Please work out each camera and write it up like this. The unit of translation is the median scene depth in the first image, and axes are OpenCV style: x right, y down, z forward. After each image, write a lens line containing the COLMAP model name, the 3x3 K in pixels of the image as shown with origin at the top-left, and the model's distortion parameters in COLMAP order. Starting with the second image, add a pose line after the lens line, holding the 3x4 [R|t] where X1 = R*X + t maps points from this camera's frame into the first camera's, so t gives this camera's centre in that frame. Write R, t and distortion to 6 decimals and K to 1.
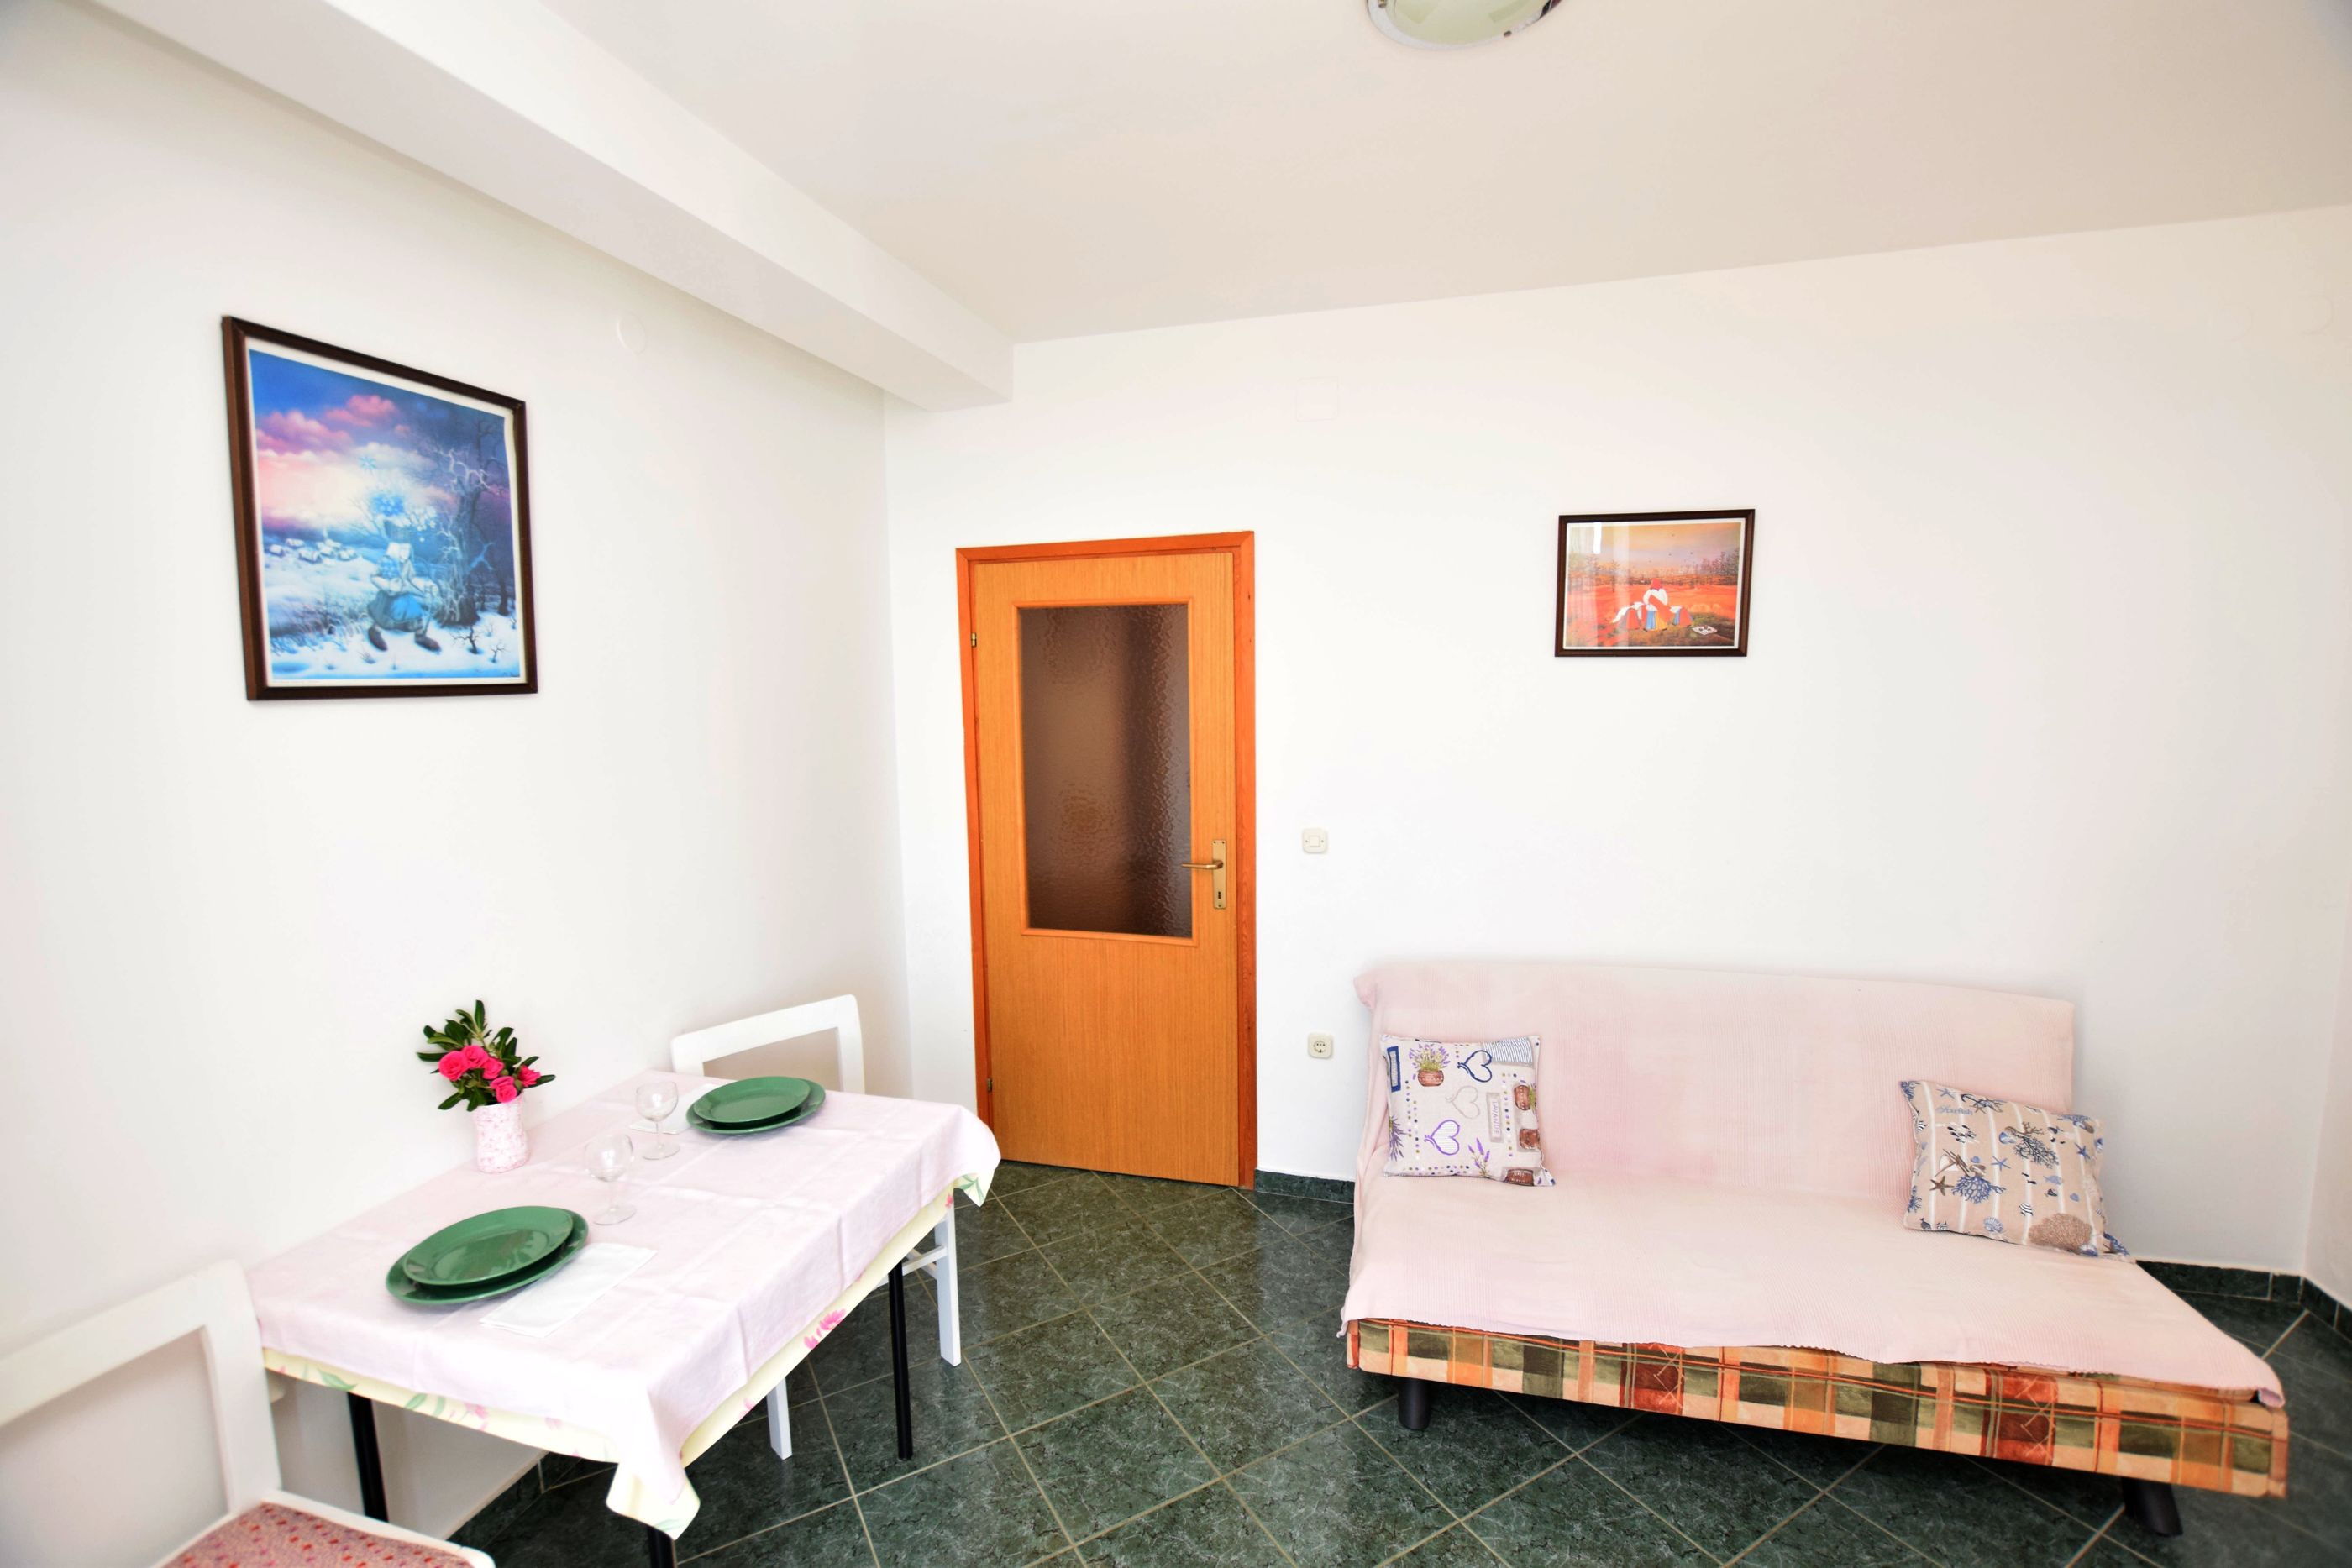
lens RADIAL K [[1036.8, 0, 1181.5], [0, 1036.8, 763.0], [0, 0, 1]] dist [-0.034143, 0.005753]
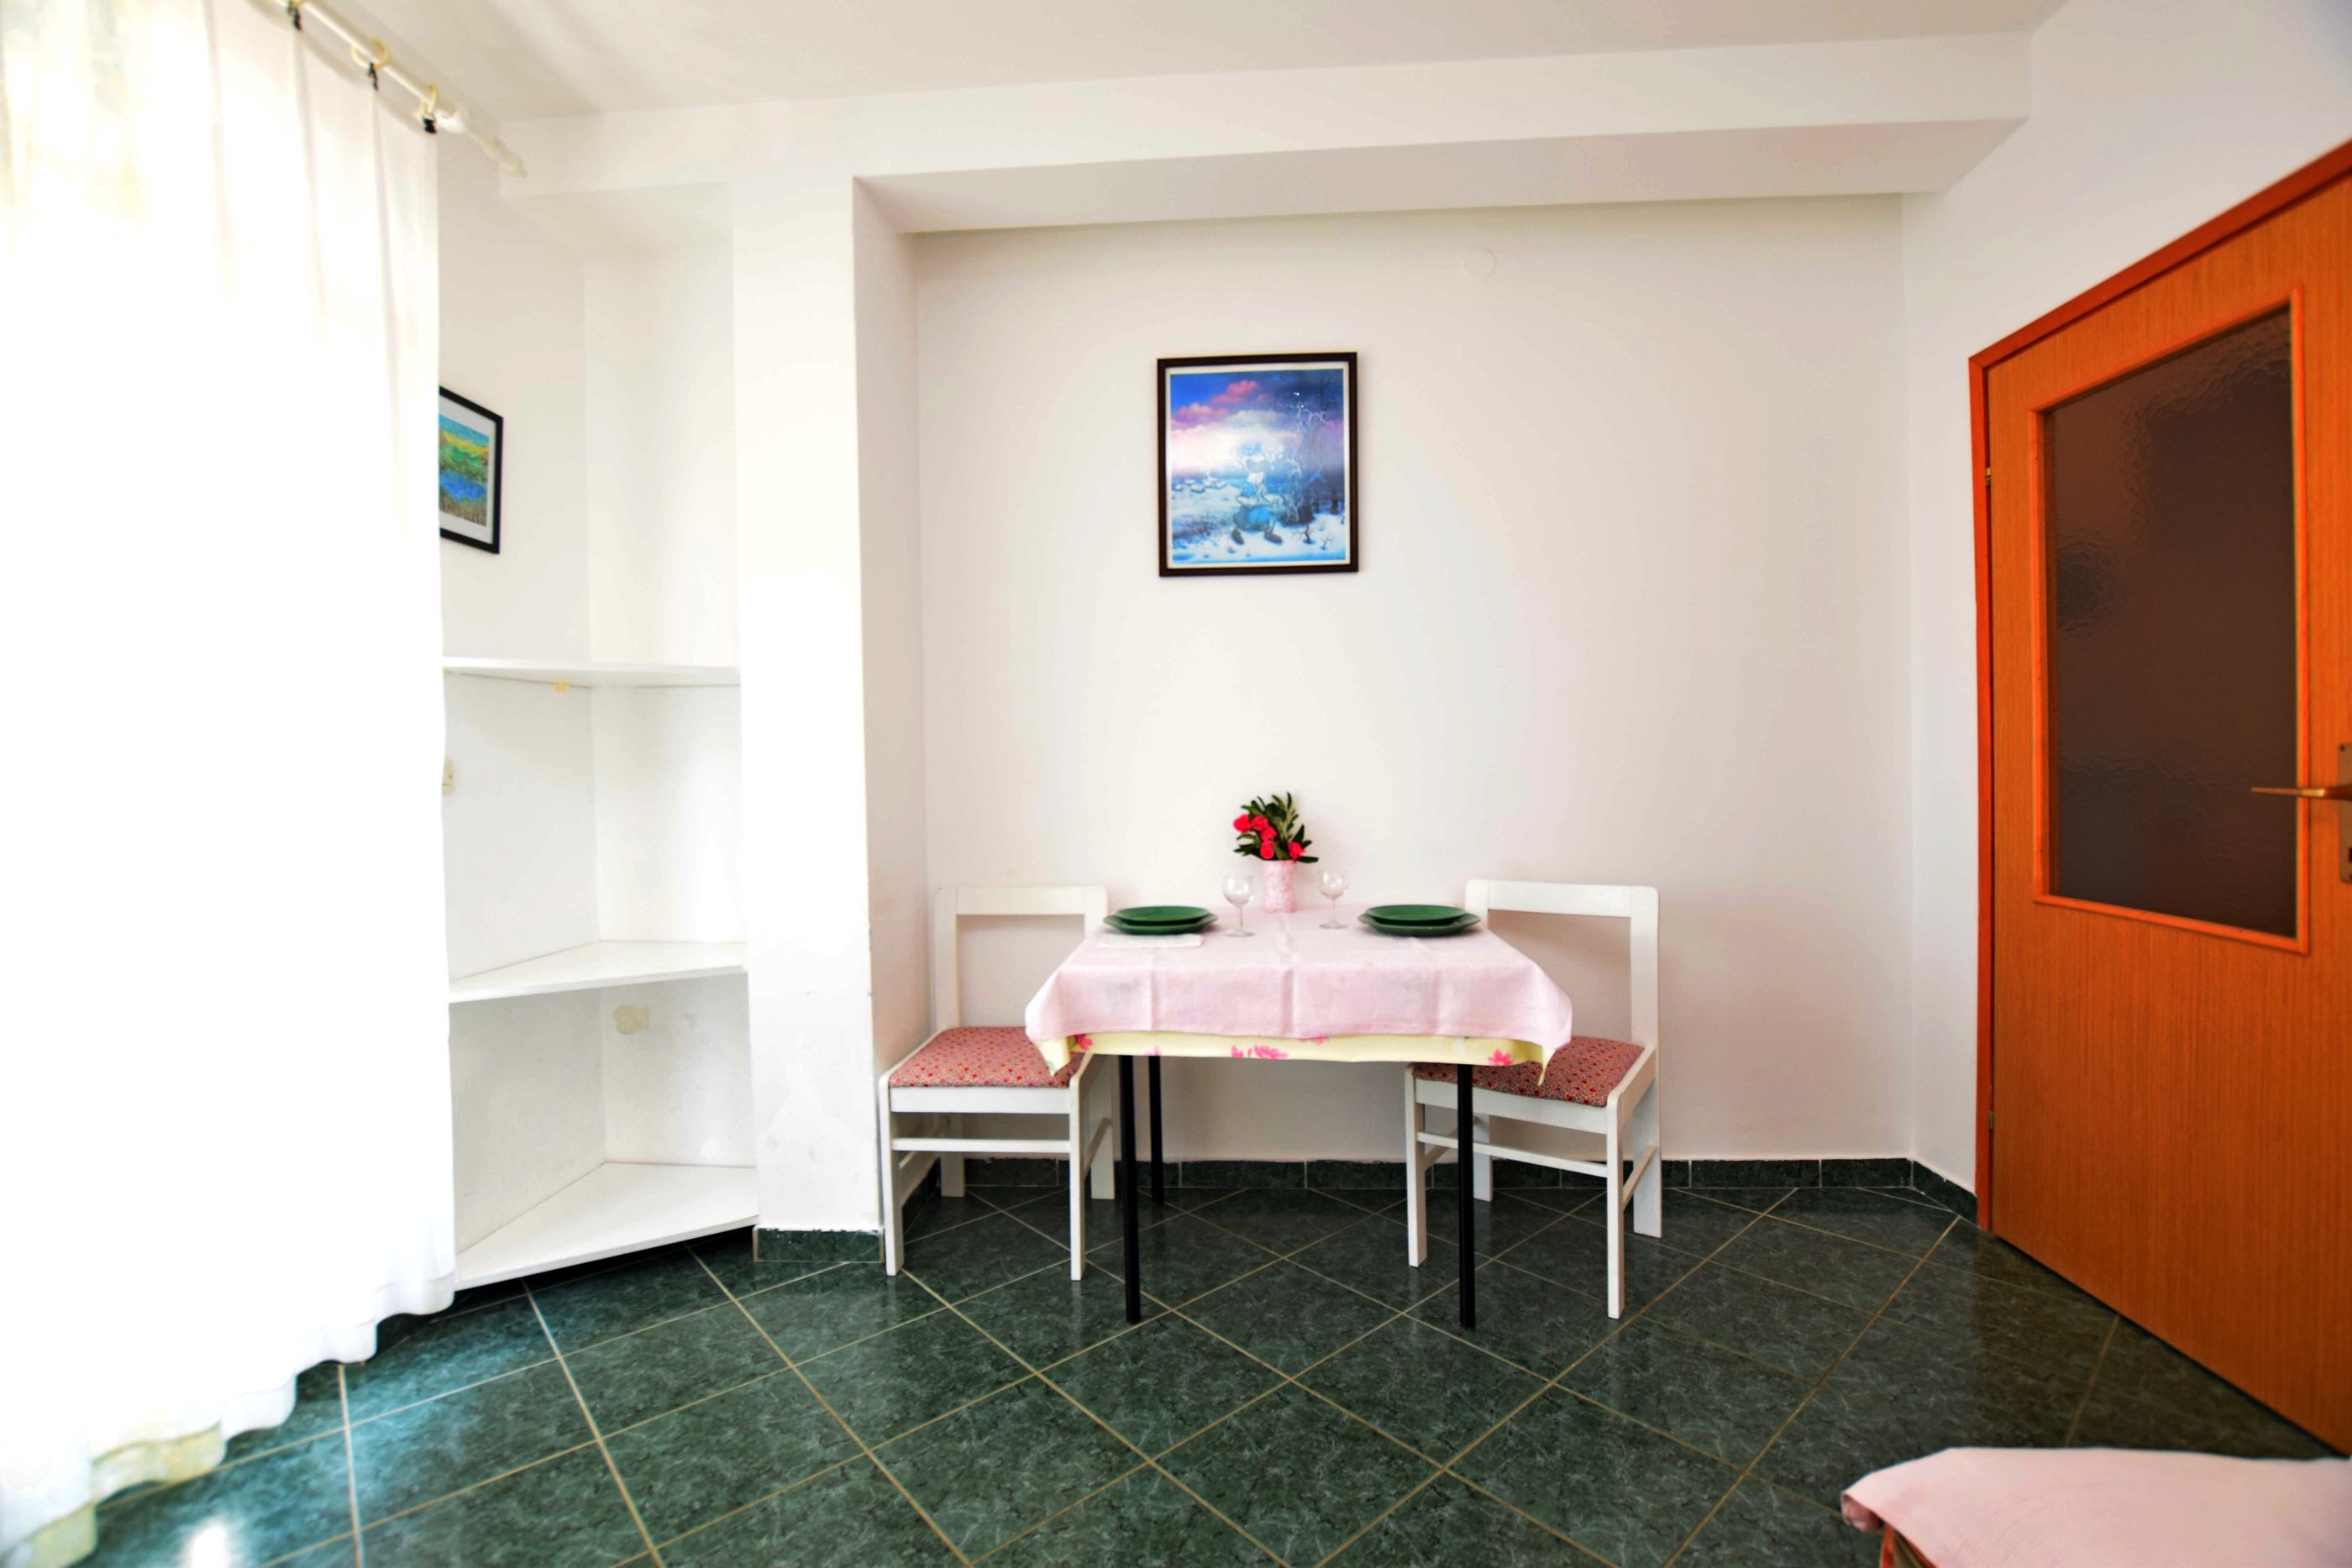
lens RADIAL K [[1036.8, 0, 1181.5], [0, 1036.8, 763.0], [0, 0, 1]] dist [-0.034143, 0.005753]
pose [[0.187177, 0.010913, -0.982266, 0.706873], [-0.072748, 0.997346, -0.002782, 0.220963], [0.979629, 0.071978, 0.187474, 0.626379]]
